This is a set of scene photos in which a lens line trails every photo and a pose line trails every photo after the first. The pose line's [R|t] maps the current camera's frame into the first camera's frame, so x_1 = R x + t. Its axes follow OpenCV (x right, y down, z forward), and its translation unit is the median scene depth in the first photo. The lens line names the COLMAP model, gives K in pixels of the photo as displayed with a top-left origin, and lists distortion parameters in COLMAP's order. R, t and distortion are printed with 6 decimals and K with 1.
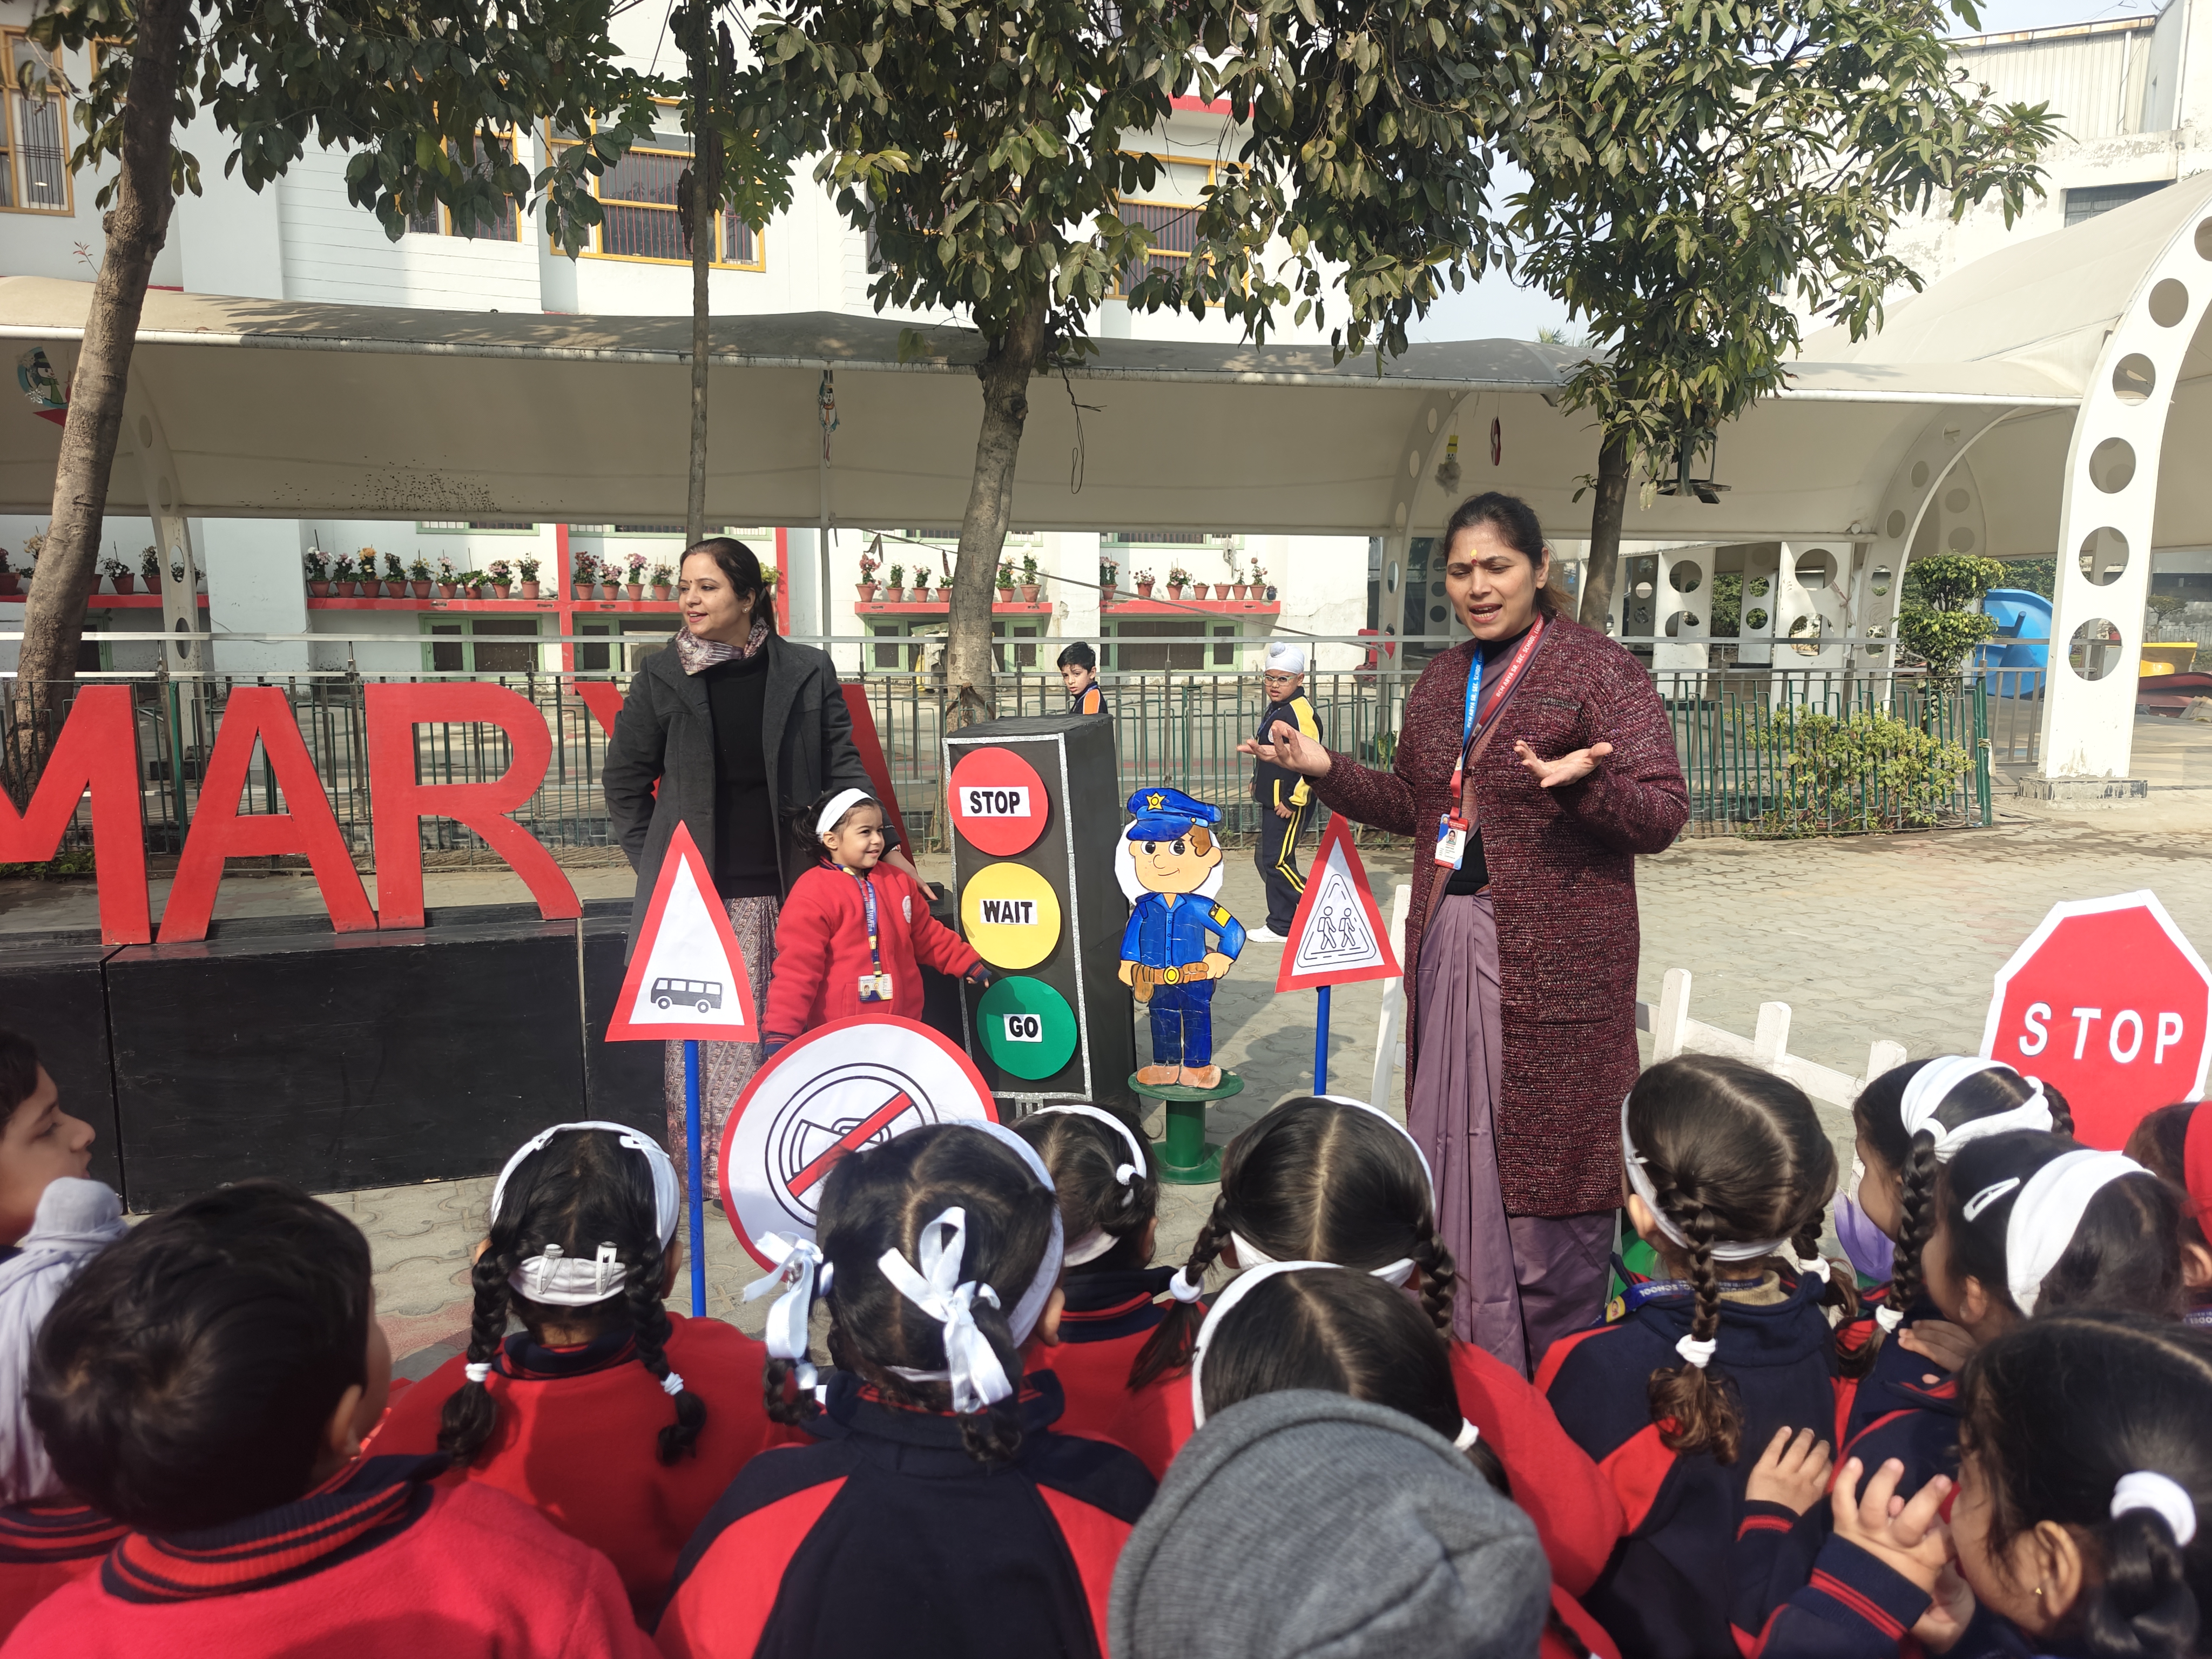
lens RADIAL K [[1560.4, 0, 1128.4], [0, 1560.4, 821.5], [0, 0, 1]] dist [0.028160, -0.029995]
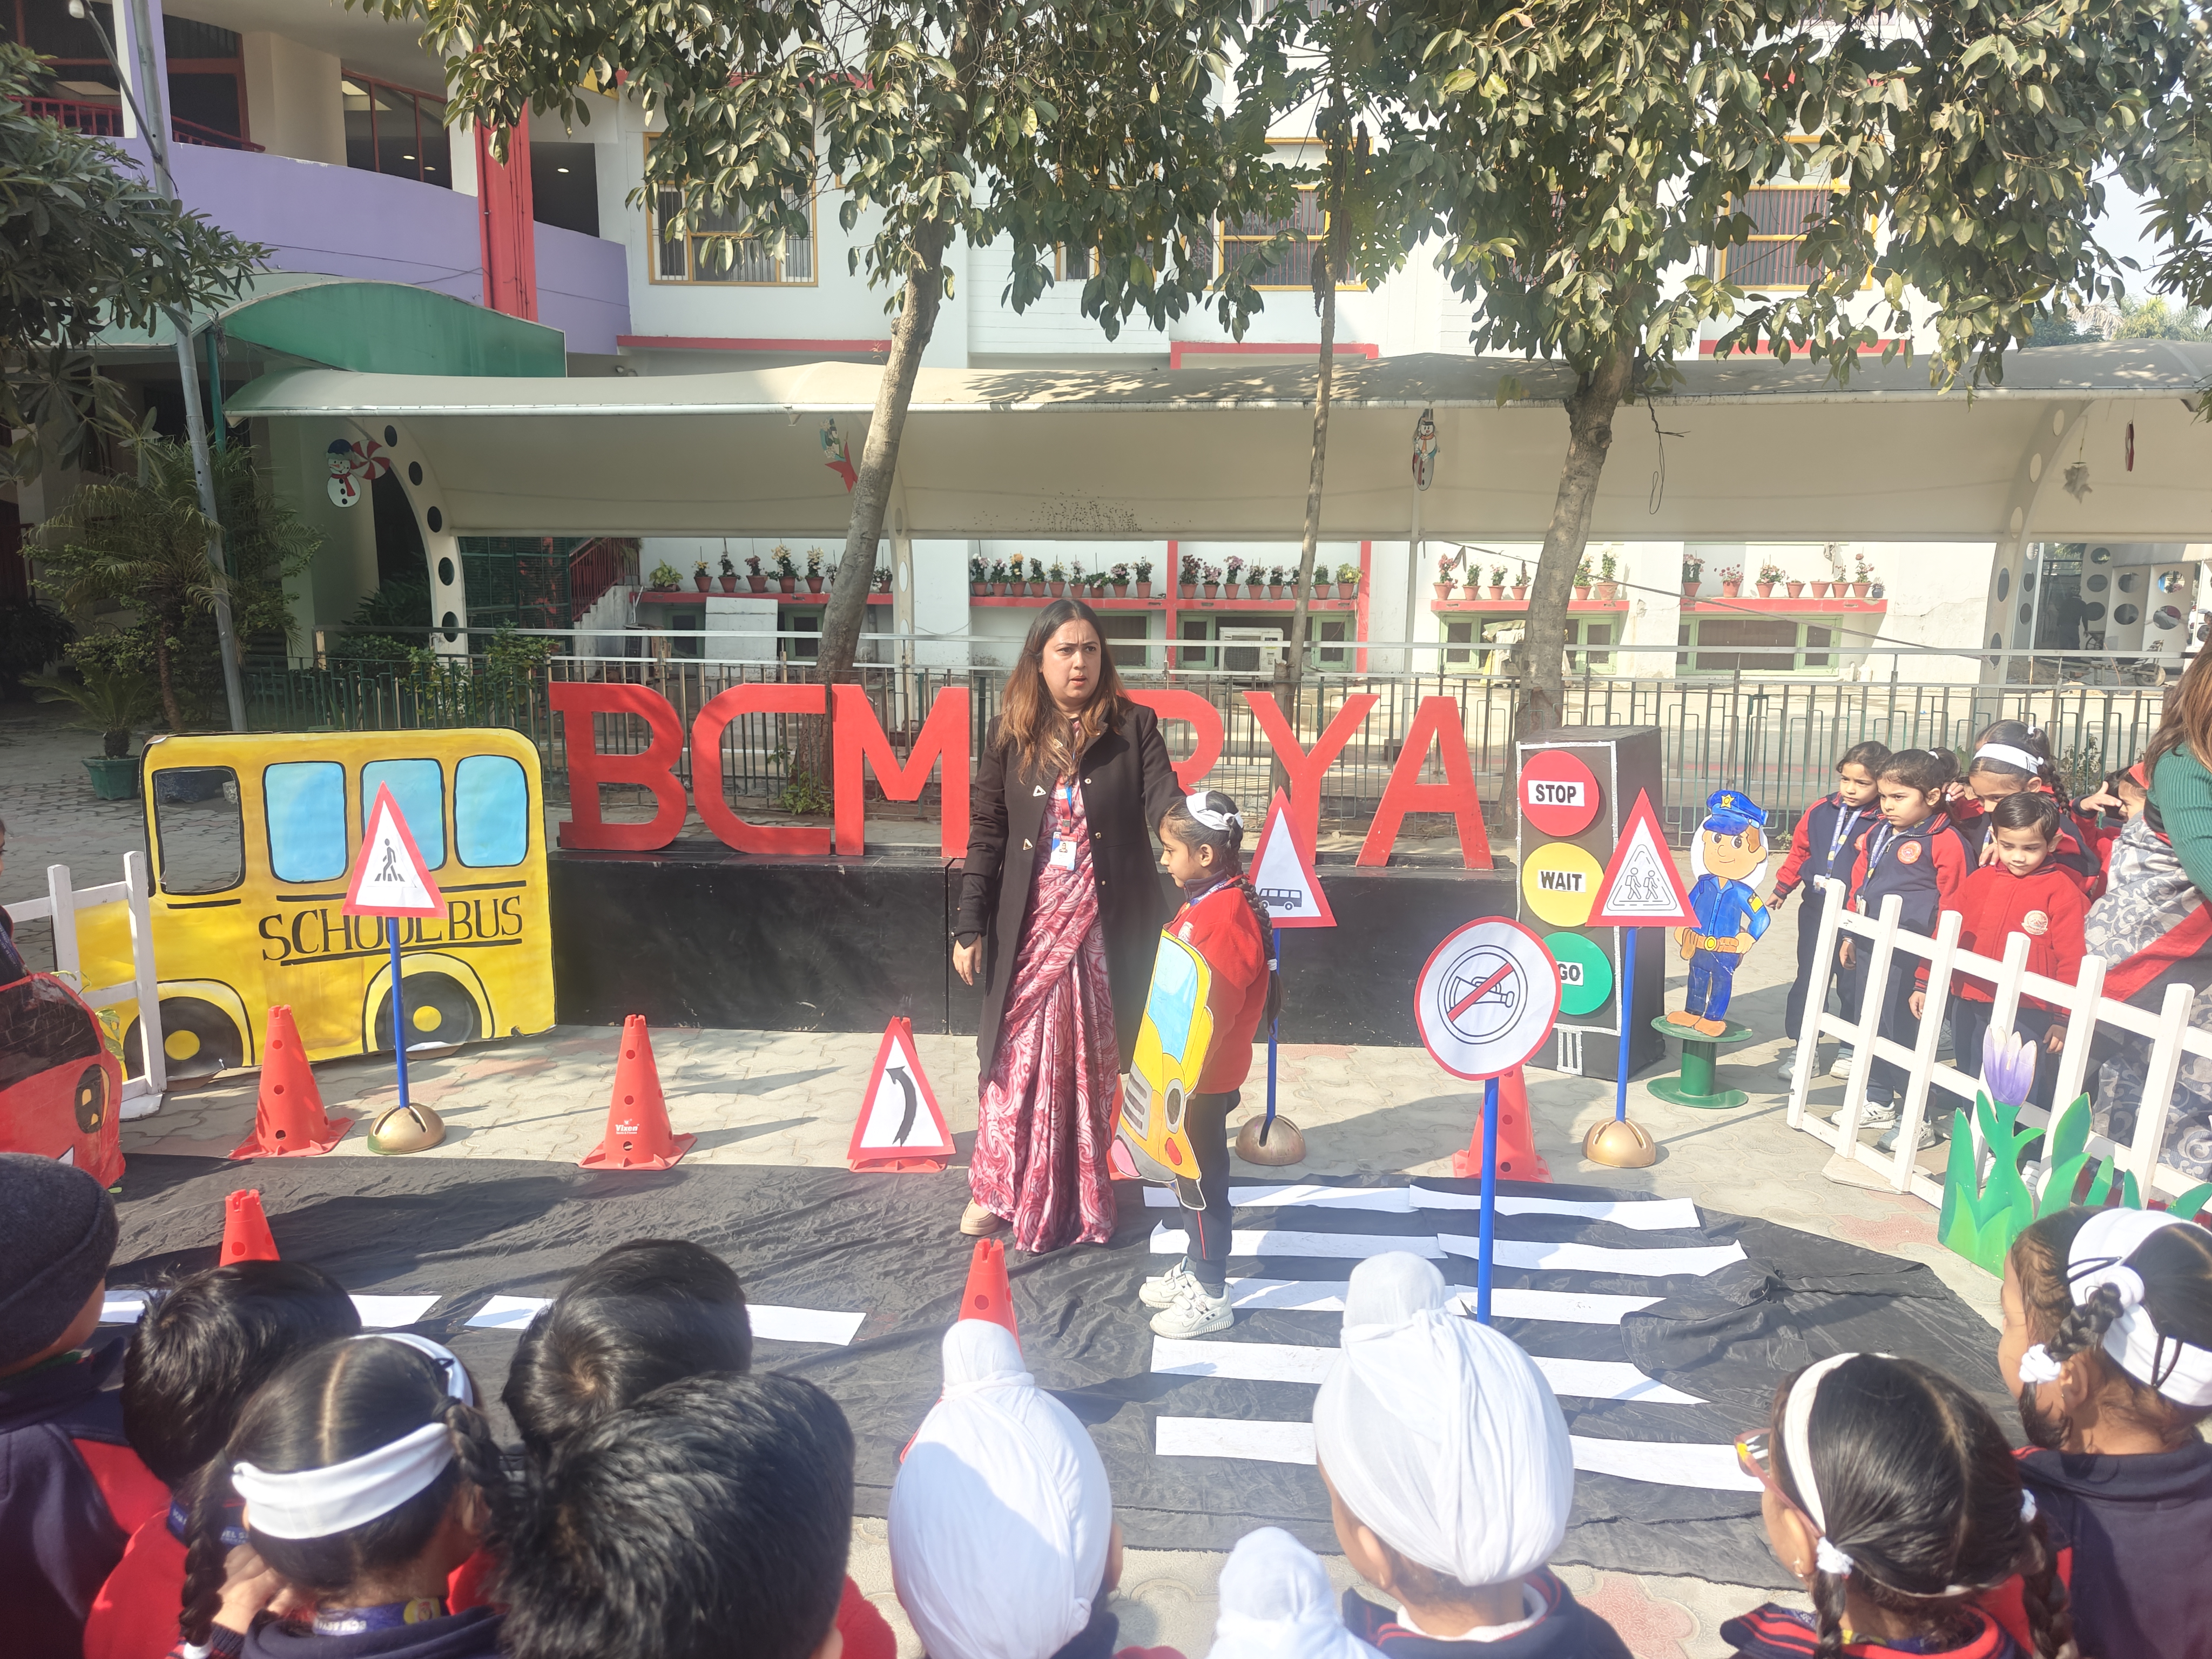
lens RADIAL K [[1560.4, 0, 1088.7], [0, 1560.4, 837.6], [0, 0, 1]] dist [0.028160, -0.029995]
pose [[0.928673, 0.062135, -0.365659, 0.013549], [-0.055490, 0.998048, 0.028663, 0.003729], [0.366726, -0.006328, 0.930308, -0.157089]]
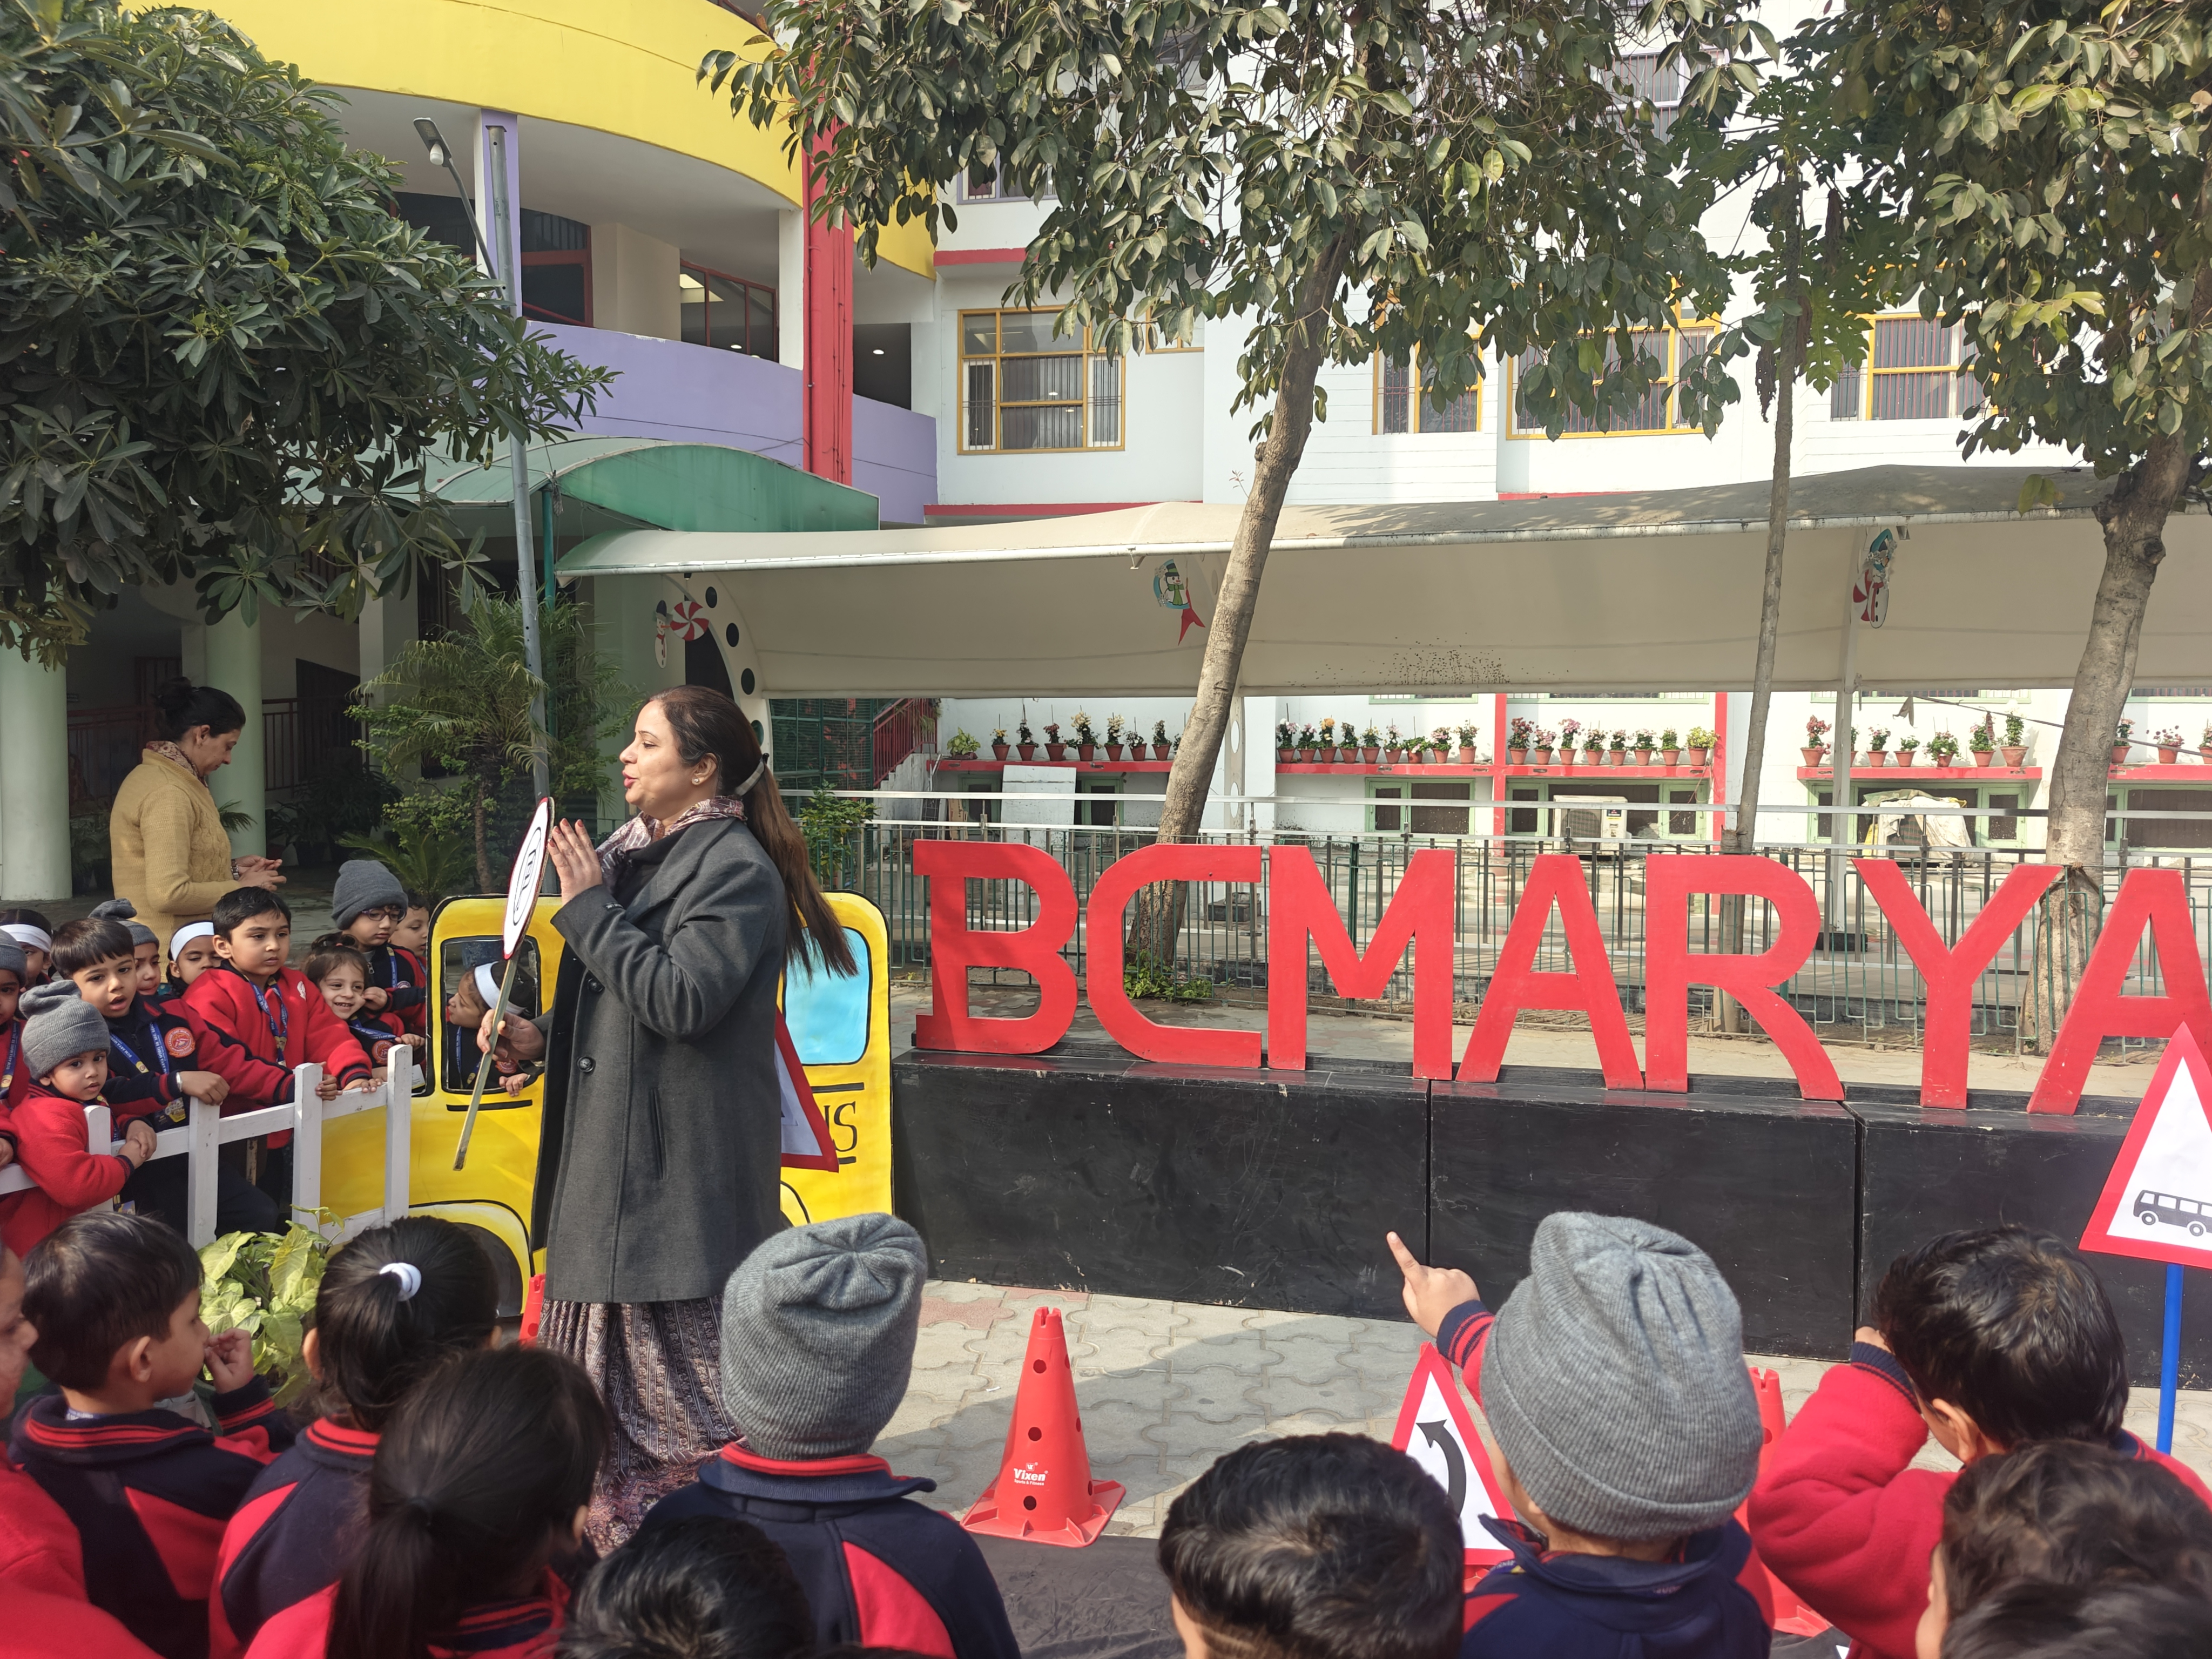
lens RADIAL K [[1560.4, 0, 1089.5], [0, 1560.4, 846.4], [0, 0, 1]] dist [0.028160, -0.029995]
pose [[0.854997, 0.029678, -0.517783, -0.122349], [-0.074556, 0.995025, -0.066079, 0.002136], [0.513246, 0.095101, 0.852956, -0.040513]]
